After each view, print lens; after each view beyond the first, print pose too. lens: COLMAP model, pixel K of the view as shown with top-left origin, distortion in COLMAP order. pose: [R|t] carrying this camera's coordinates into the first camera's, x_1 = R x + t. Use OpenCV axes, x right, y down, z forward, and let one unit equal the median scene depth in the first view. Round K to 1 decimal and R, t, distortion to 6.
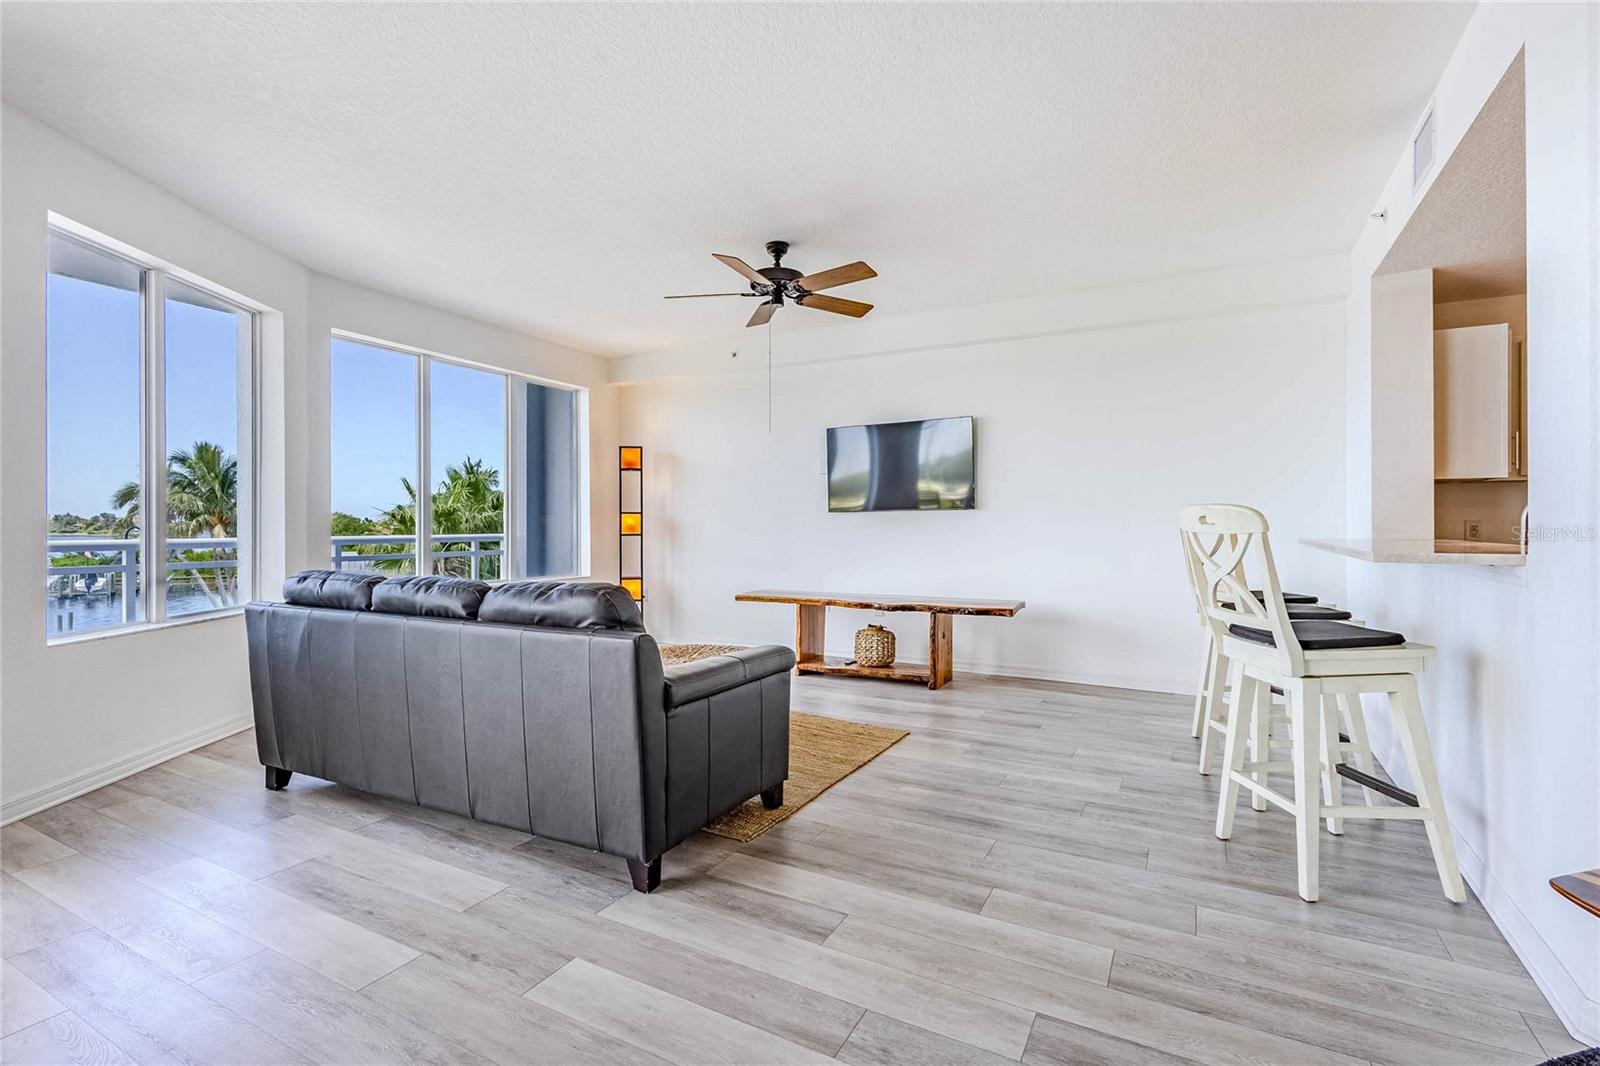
lens RADIAL K [[741.8, 0, 800.0], [0, 741.8, 533.0], [0, 0, 1]] dist [-0.000661, -0.000478]
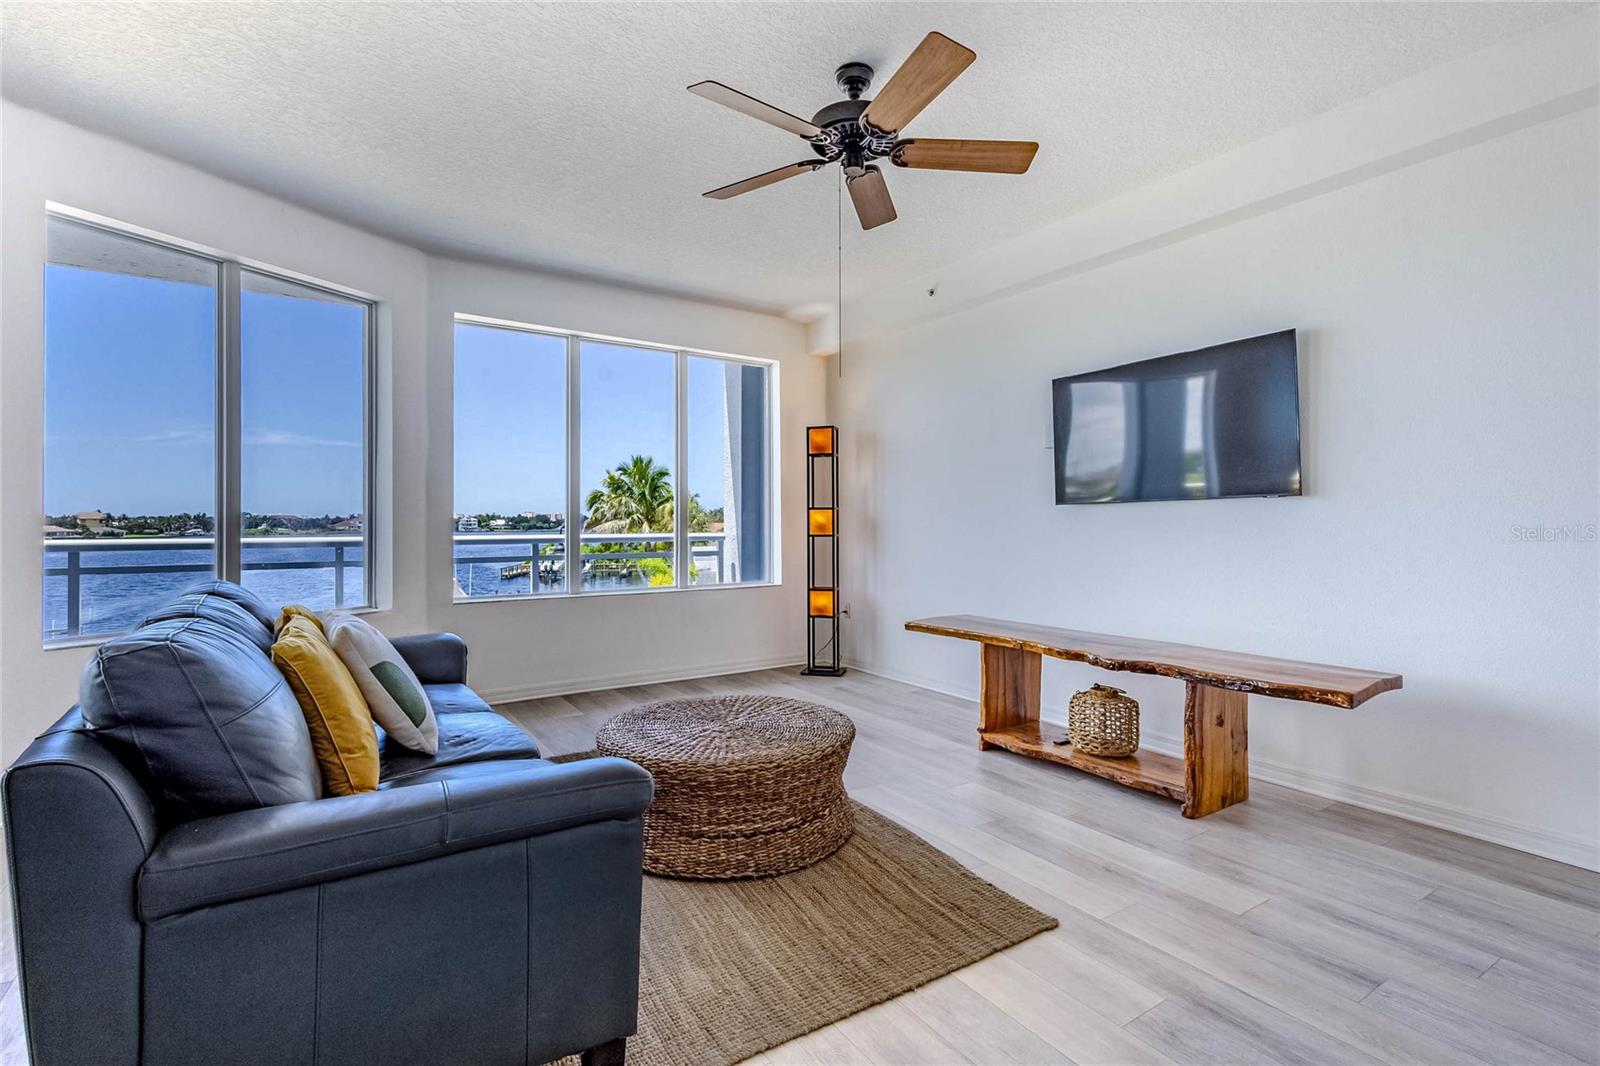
lens RADIAL K [[749.1, 0, 799.3], [0, 749.1, 525.4], [0, 0, 1]] dist [0.000283, 0.005337]
pose [[0.877156, 0.001960, -0.480202, 0.177520], [-0.005335, 0.999970, -0.005663, -0.004768], [0.480176, 0.007529, 0.877140, 0.331683]]
